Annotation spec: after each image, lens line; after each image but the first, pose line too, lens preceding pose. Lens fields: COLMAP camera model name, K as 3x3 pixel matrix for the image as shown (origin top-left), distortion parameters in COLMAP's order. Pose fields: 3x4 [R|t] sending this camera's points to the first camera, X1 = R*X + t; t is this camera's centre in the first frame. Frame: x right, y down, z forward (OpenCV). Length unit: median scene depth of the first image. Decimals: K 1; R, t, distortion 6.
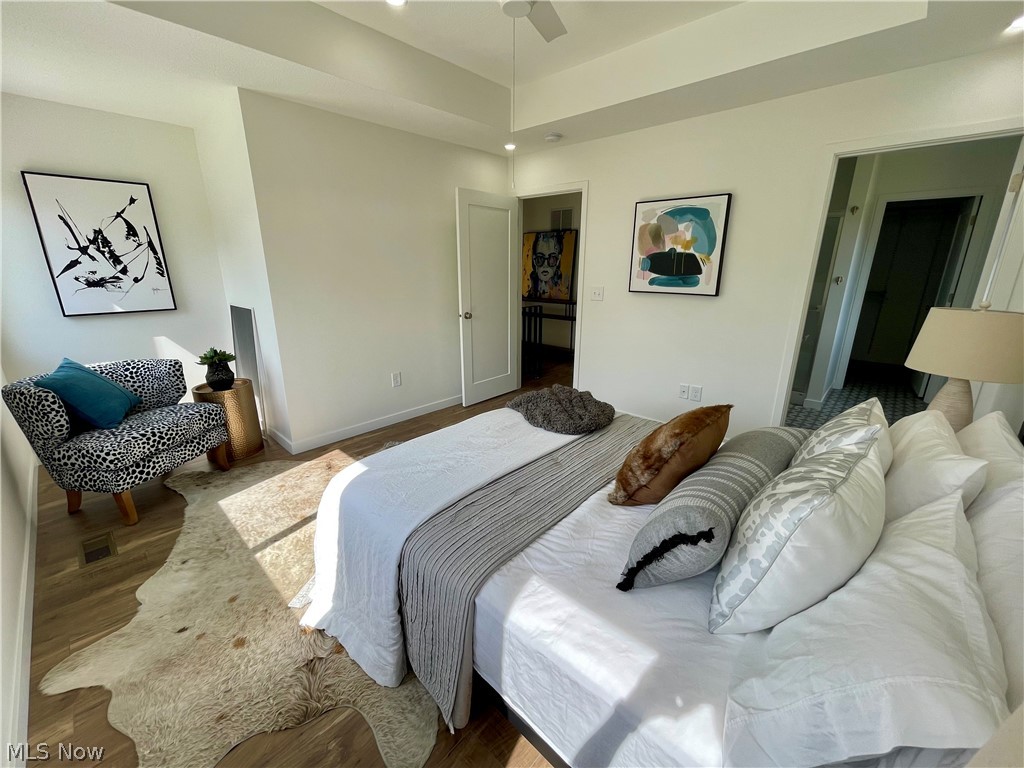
lens RADIAL K [[416.8, 0, 518.5], [0, 416.8, 384.2], [0, 0, 1]] dist [-0.000576, 0.001385]
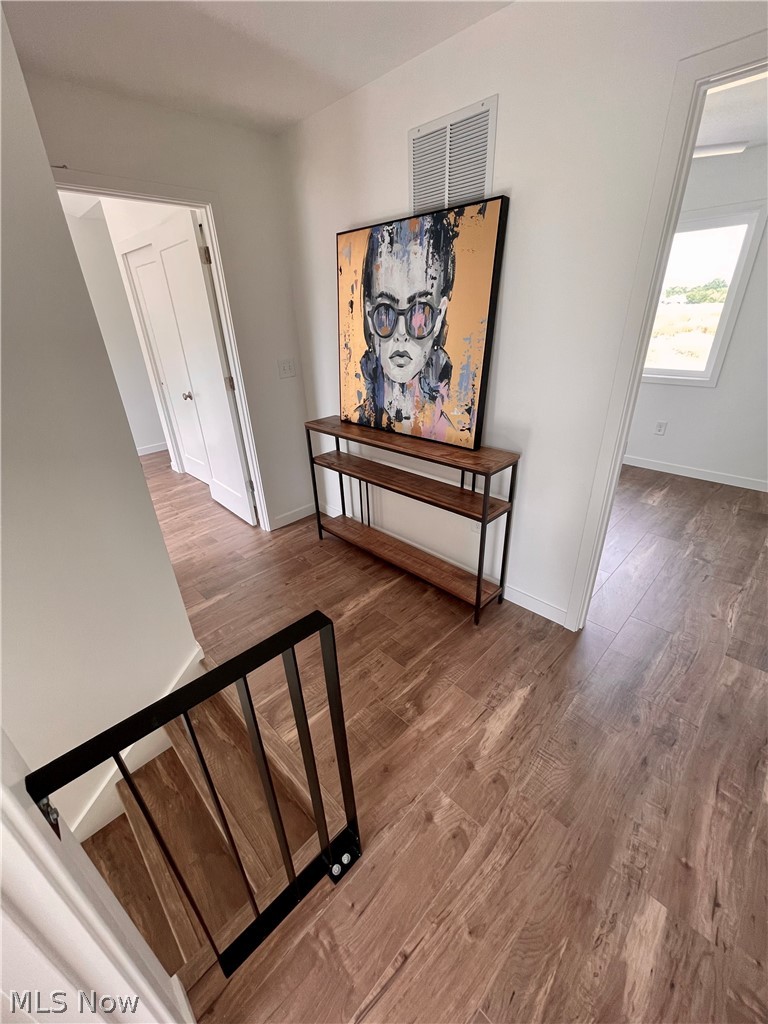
lens RADIAL K [[416.8, 0, 393.3], [0, 416.8, 511.8], [0, 0, 1]] dist [-0.000576, 0.001385]
pose [[0.998788, -0.022402, -0.043825, 0.077905], [0.029529, 0.985104, 0.169404, -0.225039], [0.039377, -0.170493, 0.984572, 0.723013]]
